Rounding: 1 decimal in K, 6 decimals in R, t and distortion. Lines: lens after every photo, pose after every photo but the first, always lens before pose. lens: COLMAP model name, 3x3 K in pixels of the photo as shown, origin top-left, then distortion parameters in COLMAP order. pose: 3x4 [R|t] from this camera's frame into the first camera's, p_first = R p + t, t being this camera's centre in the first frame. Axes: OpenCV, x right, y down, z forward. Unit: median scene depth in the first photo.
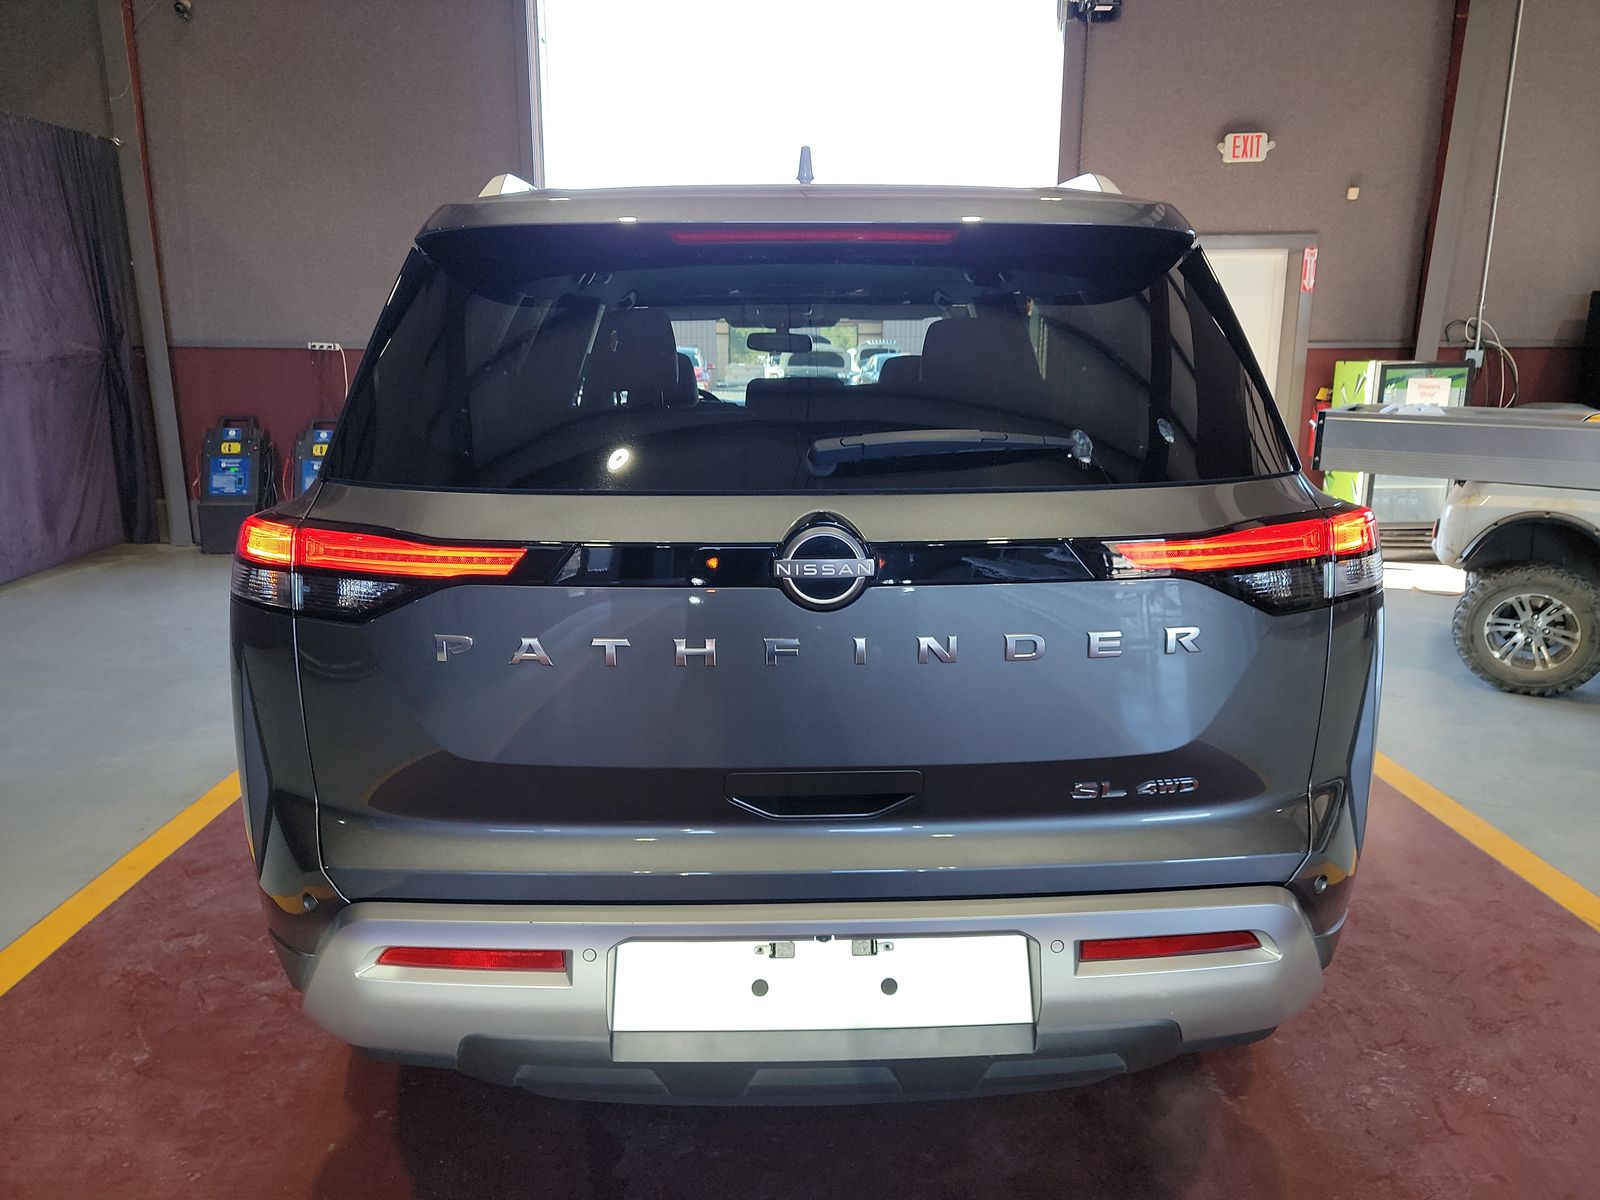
lens RADIAL K [[1148.2, 0, 804.3], [0, 1148.2, 591.8], [0, 0, 1]] dist [0.054498, -0.036381]
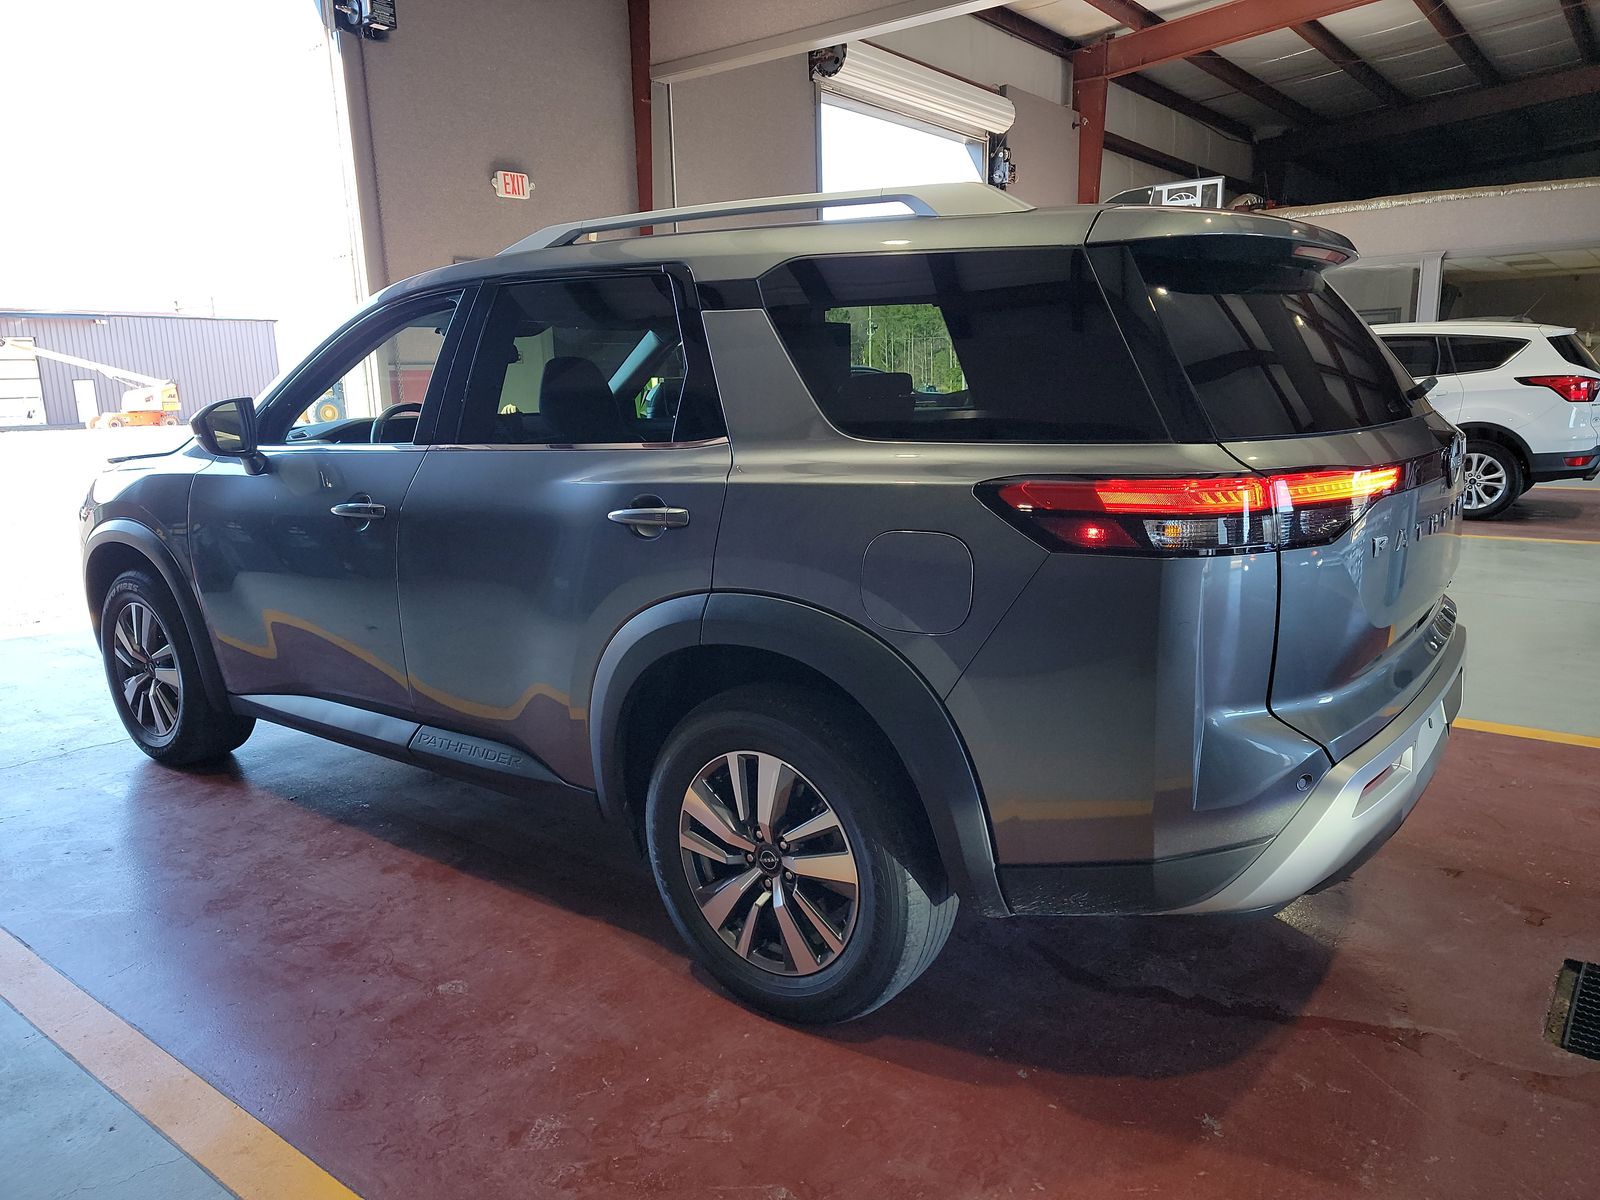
lens RADIAL K [[1148.2, 0, 807.1], [0, 1148.2, 609.7], [0, 0, 1]] dist [0.054498, -0.036381]
pose [[0.609132, -0.175455, 0.773416, -0.369816], [0.180837, 0.980258, 0.079954, -0.026581], [-0.772176, 0.091160, 0.628836, 0.134114]]
